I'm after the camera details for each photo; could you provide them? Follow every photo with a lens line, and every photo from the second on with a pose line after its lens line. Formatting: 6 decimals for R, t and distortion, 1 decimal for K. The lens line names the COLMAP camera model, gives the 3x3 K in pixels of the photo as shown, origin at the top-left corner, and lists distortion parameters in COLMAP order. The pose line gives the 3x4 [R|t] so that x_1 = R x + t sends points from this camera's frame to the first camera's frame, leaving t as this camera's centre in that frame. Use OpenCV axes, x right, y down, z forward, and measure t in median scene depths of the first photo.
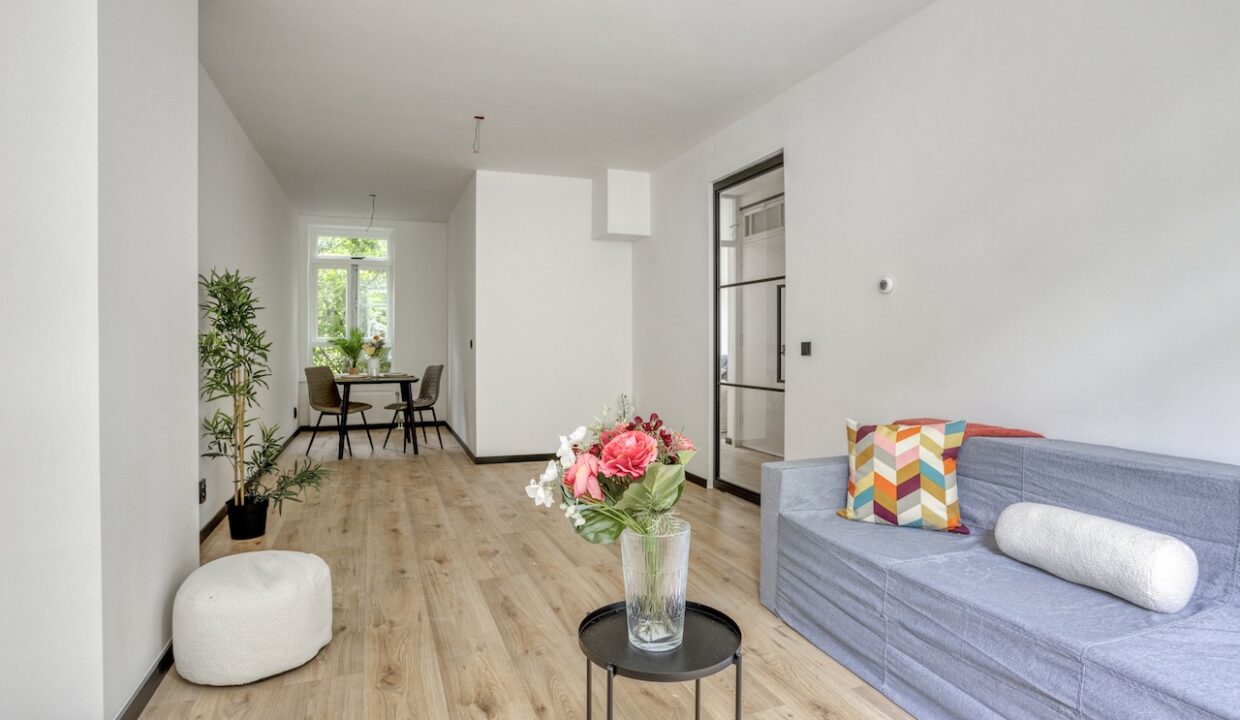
lens RADIAL K [[656.4, 0, 622.0], [0, 656.4, 356.8], [0, 0, 1]] dist [-0.030369, 0.001399]
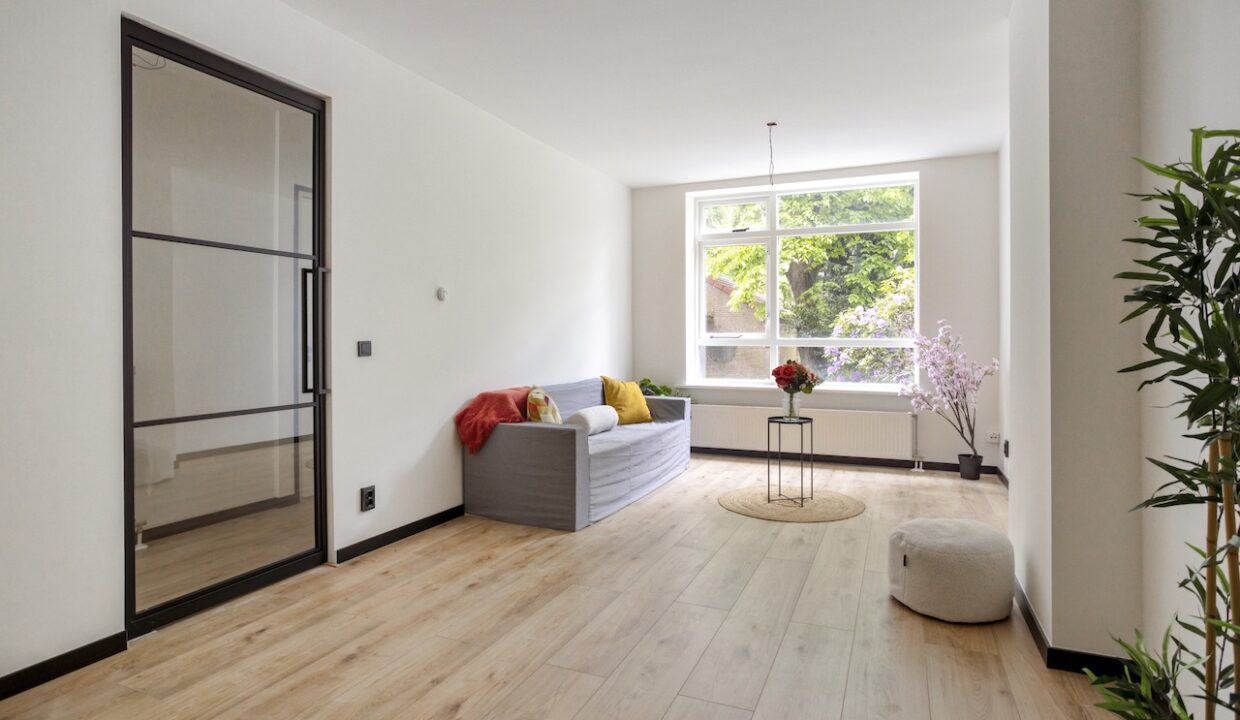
lens RADIAL K [[656.4, 0, 610.5], [0, 656.4, 338.3], [0, 0, 1]] dist [-0.030369, 0.001399]
pose [[-0.707598, -0.003546, 0.706607, -0.573826], [0.011131, 0.999807, 0.016164, -0.036744], [-0.706528, 0.019303, -0.707422, 1.354329]]
